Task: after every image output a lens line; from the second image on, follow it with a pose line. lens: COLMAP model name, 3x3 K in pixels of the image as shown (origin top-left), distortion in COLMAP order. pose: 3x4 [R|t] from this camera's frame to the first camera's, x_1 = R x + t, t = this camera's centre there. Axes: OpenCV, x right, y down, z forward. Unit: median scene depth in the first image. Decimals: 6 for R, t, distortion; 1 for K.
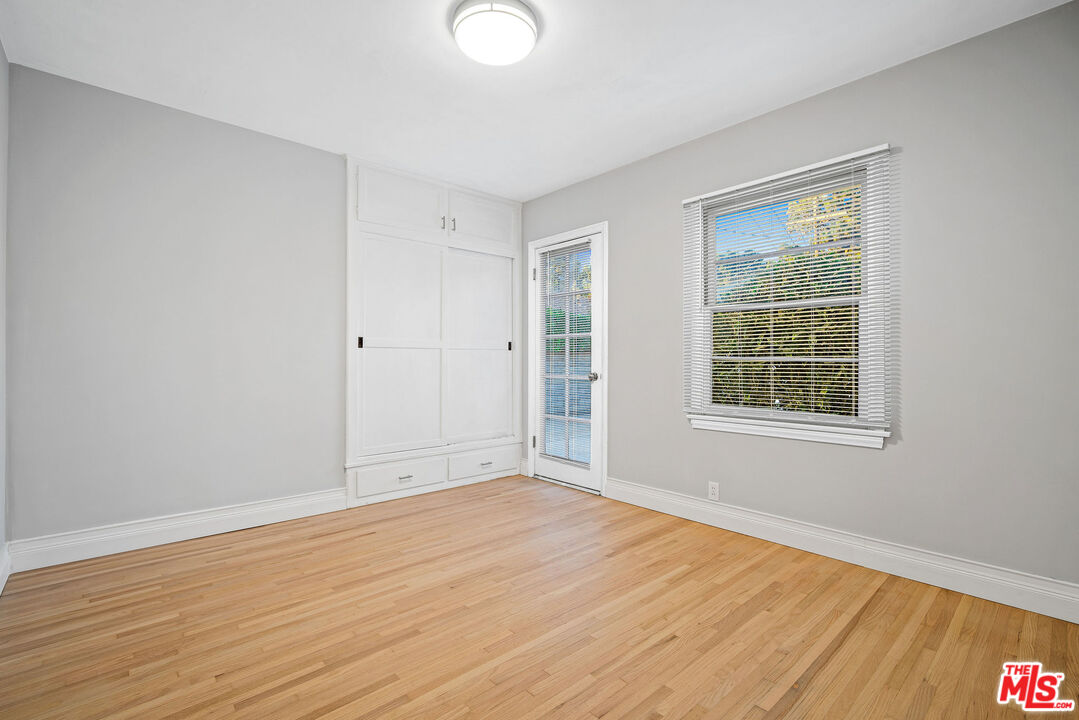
lens RADIAL K [[481.5, 0, 539.5], [0, 481.5, 360.0], [0, 0, 1]] dist [0.000477, 0.000080]
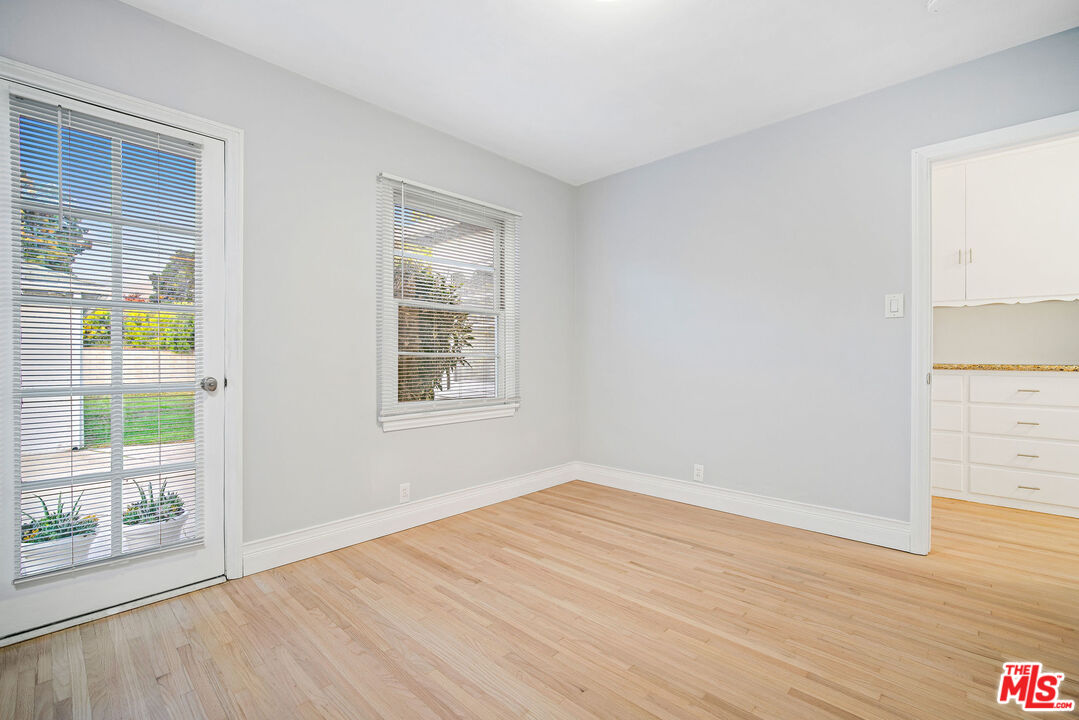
lens RADIAL K [[486.7, 0, 539.5], [0, 486.7, 360.0], [0, 0, 1]] dist [-0.003533, -0.000327]
pose [[-0.080128, -0.003874, 0.996777, -0.769315], [-0.001604, 0.999992, 0.003757, 0.005026], [-0.996783, -0.001297, -0.080134, 1.003506]]
